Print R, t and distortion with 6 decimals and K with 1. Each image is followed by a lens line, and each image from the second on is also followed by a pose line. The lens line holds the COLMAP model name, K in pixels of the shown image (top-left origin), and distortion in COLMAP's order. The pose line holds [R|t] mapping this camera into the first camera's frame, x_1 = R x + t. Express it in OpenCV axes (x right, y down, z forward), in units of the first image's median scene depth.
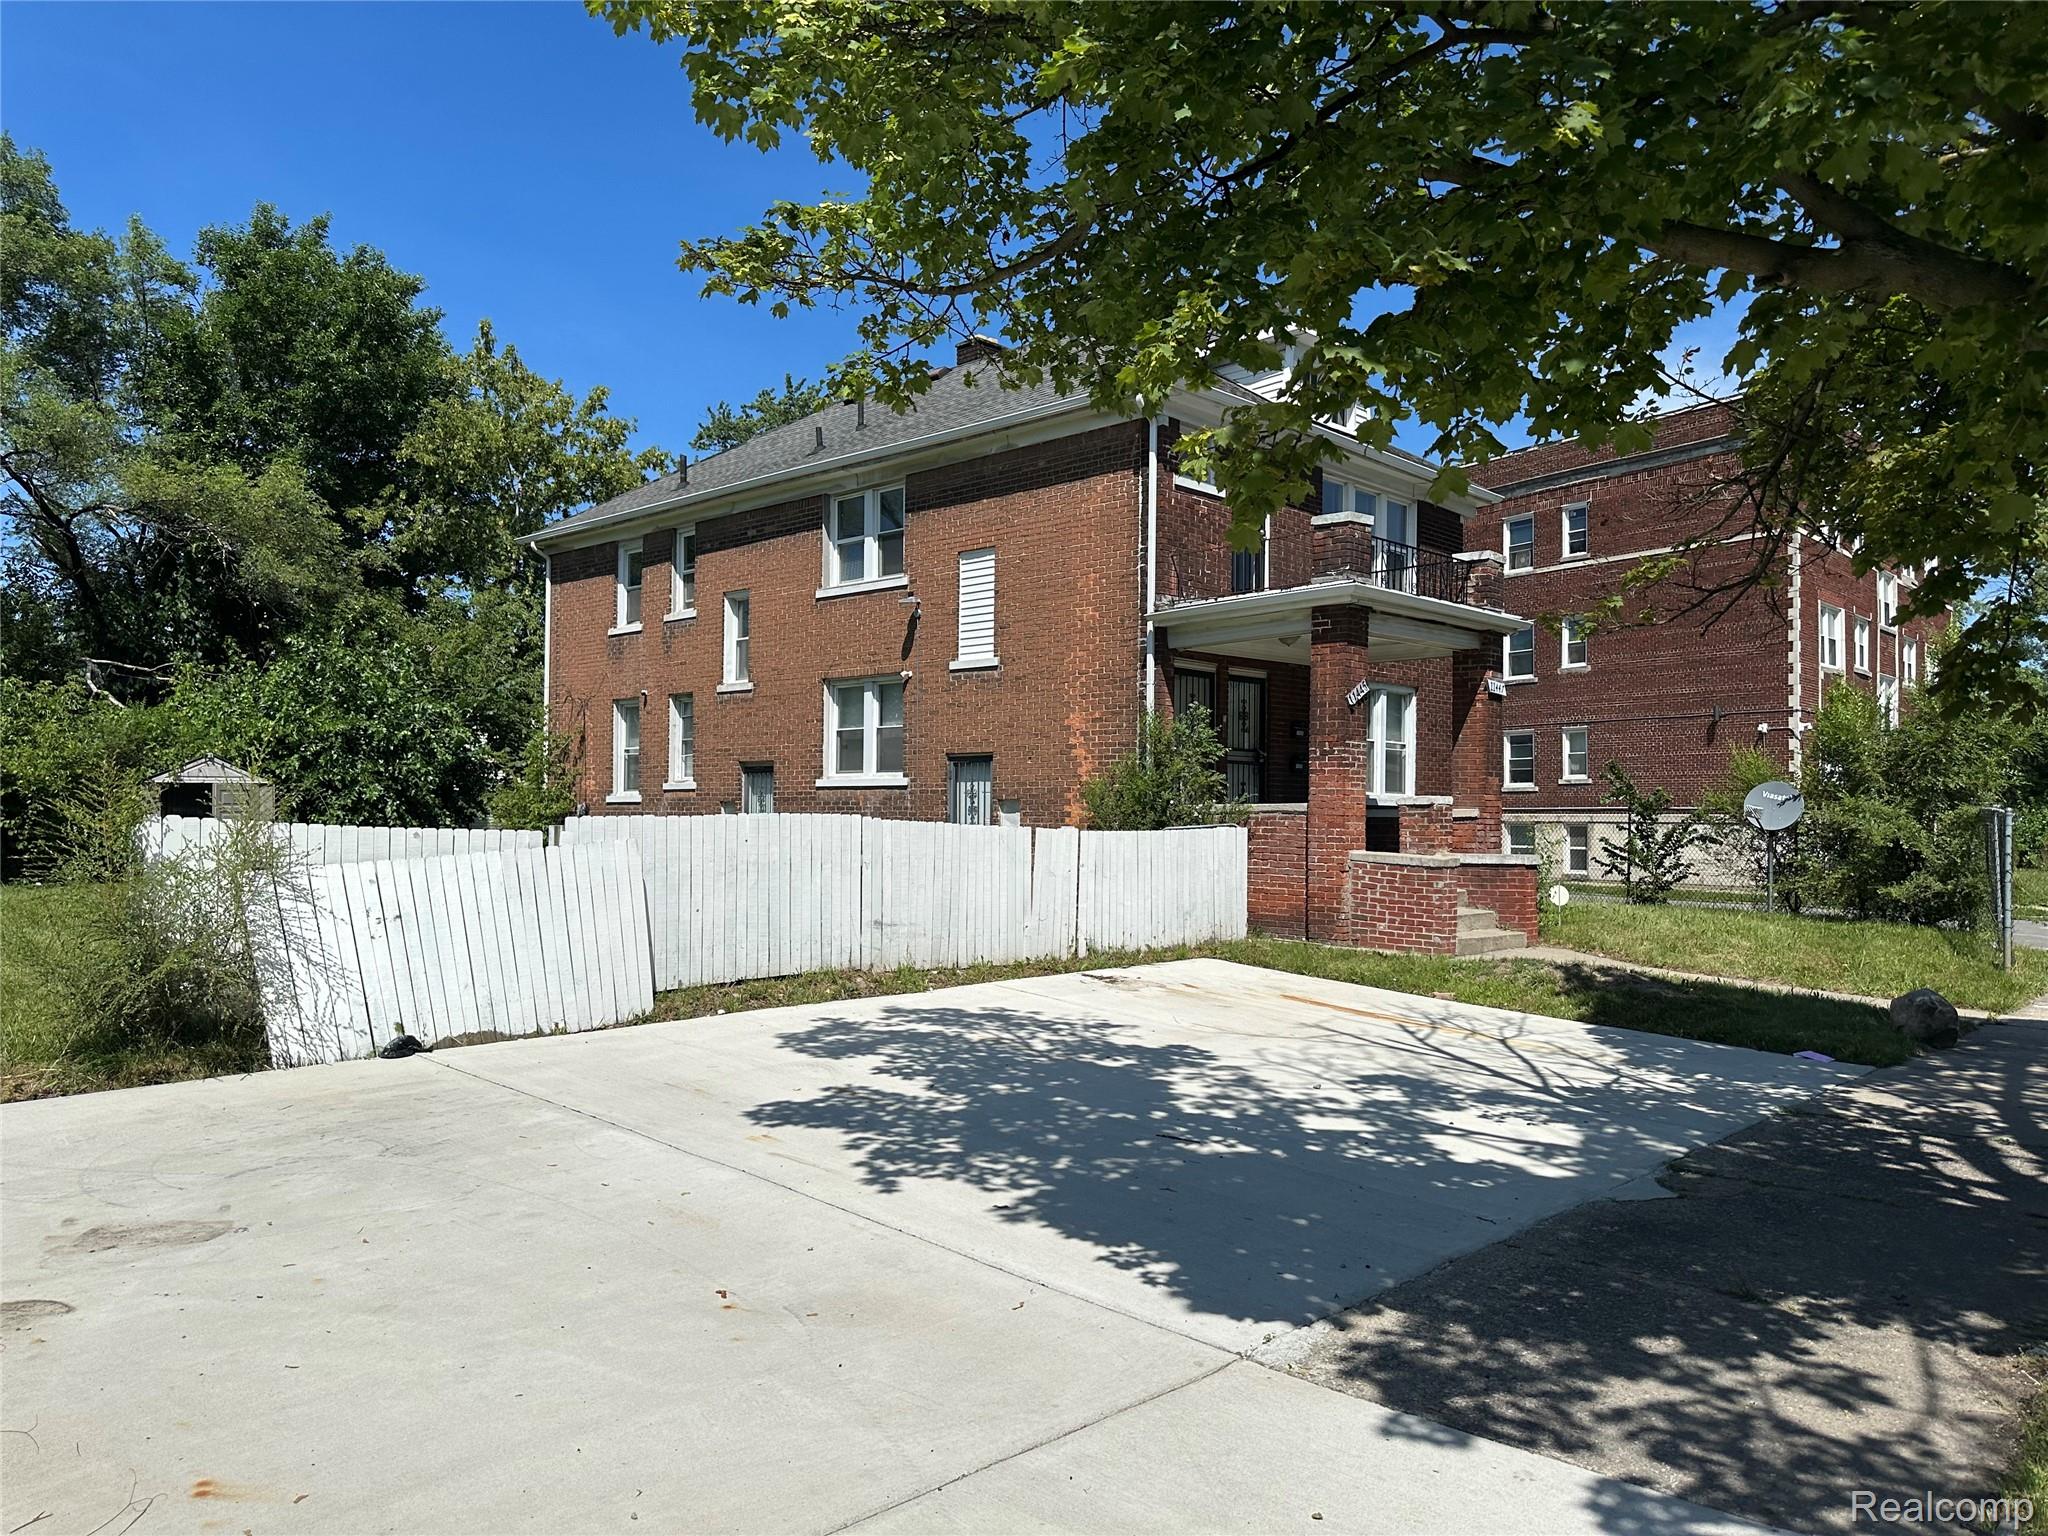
lens RADIAL K [[1436.7, 0, 1013.9], [0, 1436.7, 770.4], [0, 0, 1]] dist [0.104882, -0.130008]
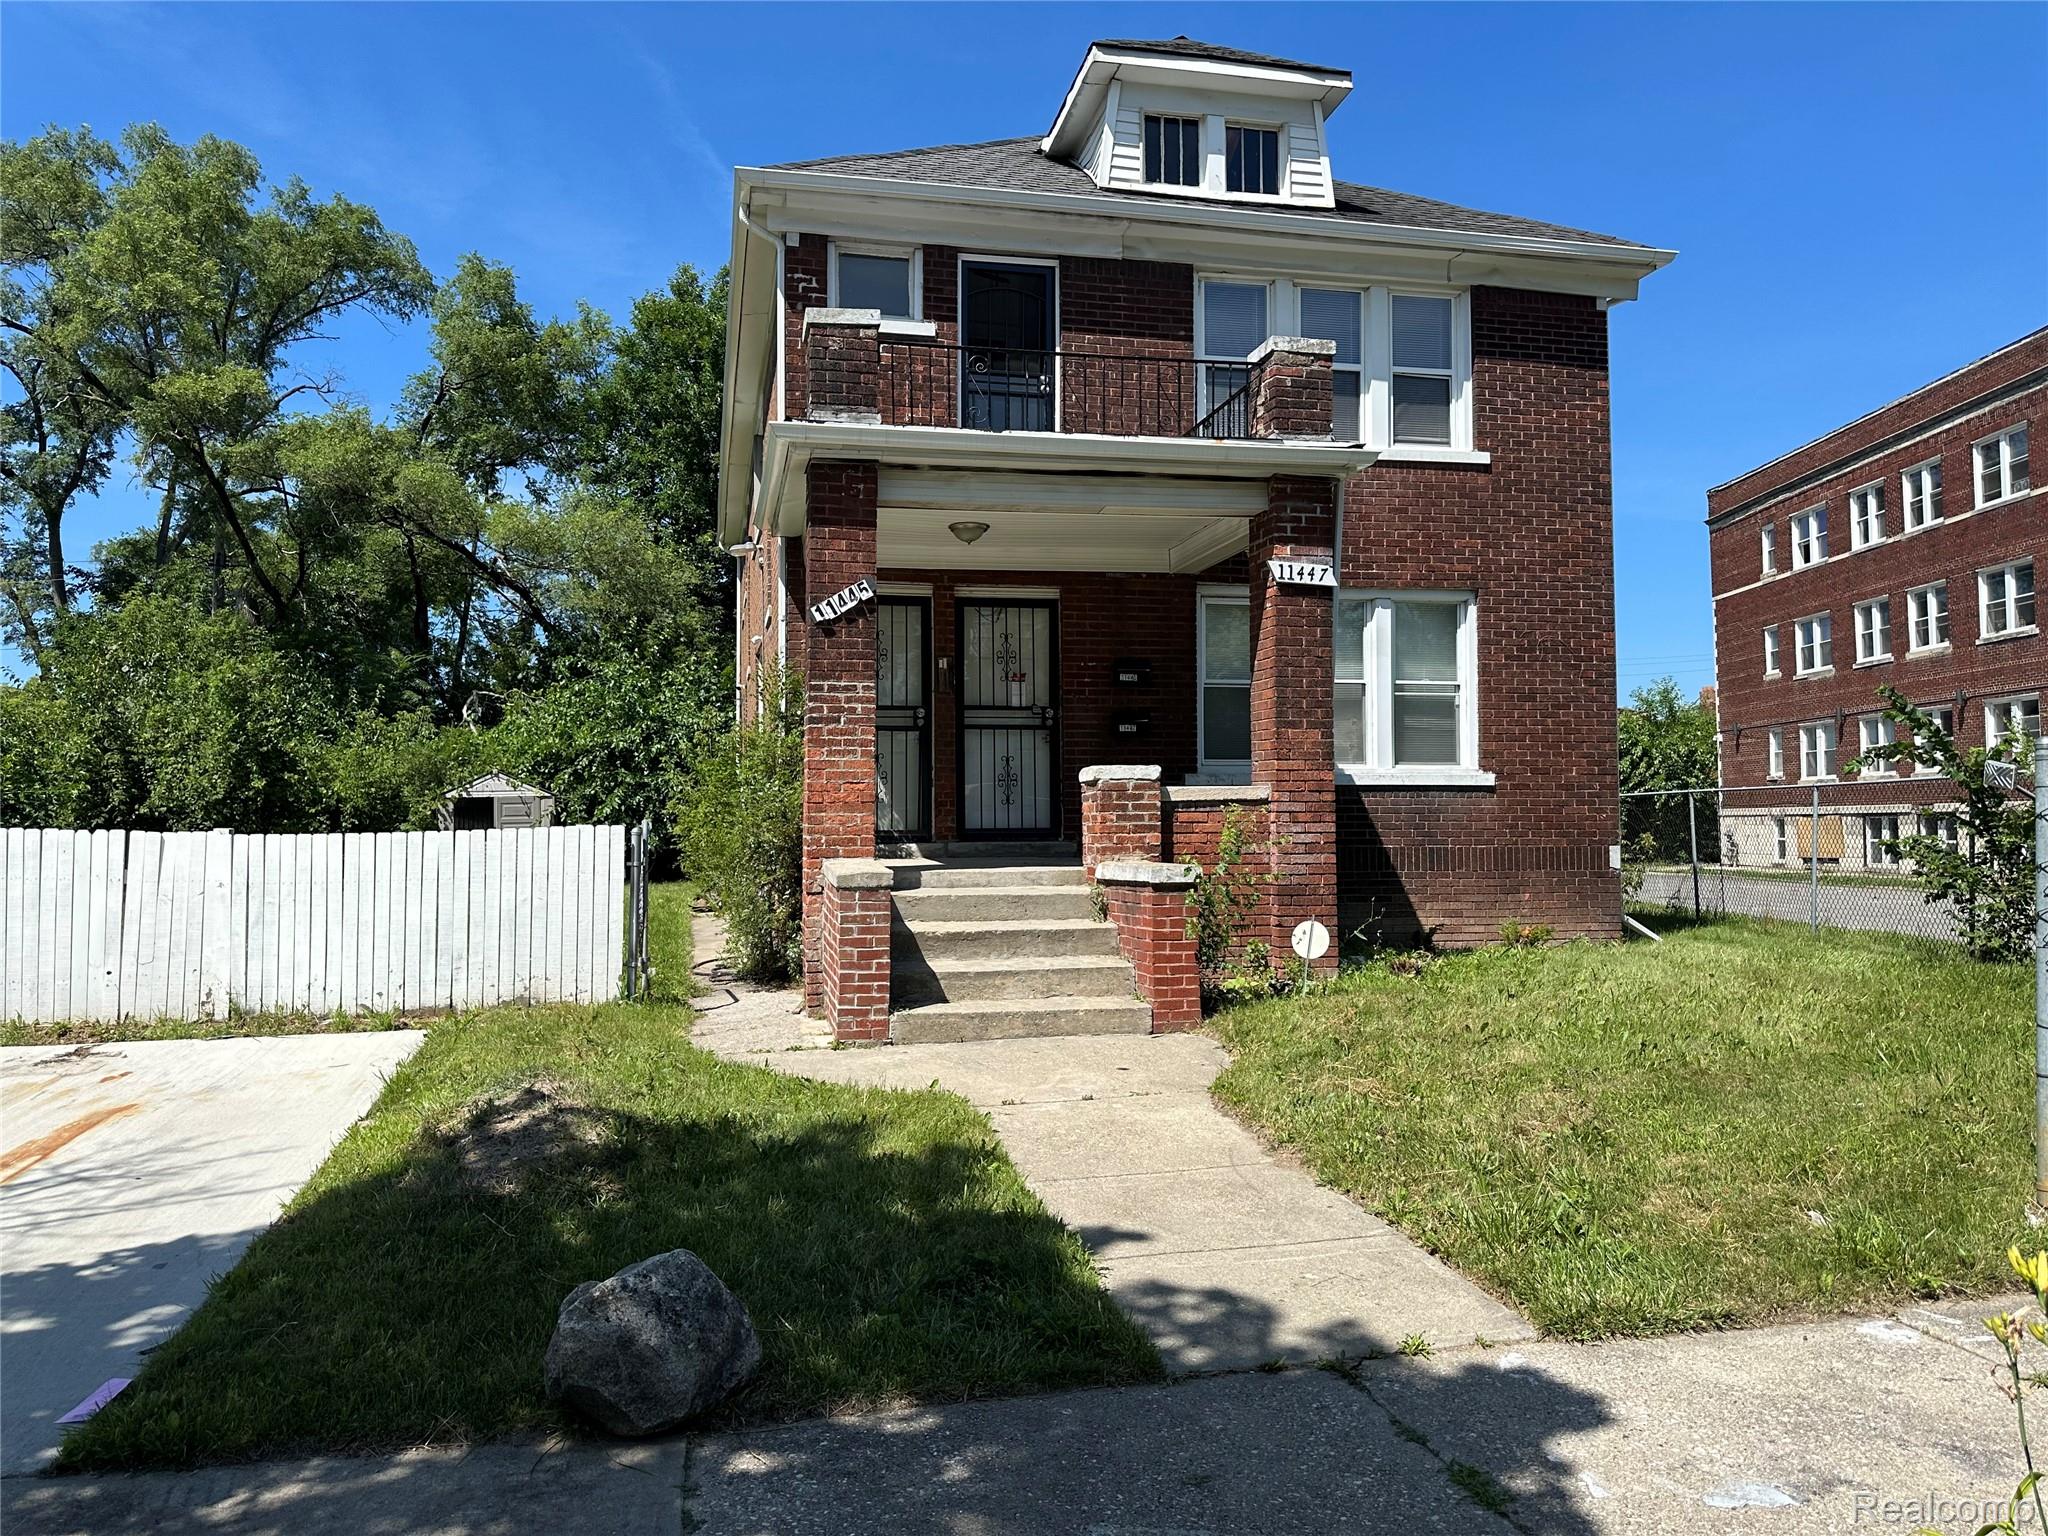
lens RADIAL K [[1436.7, 0, 1013.9], [0, 1436.7, 770.4], [0, 0, 1]] dist [0.104882, -0.130008]
pose [[0.837340, -0.036809, -0.545442, 0.487738], [0.036191, 0.999274, -0.011876, 0.021286], [0.545483, -0.009796, 0.838065, 0.407540]]
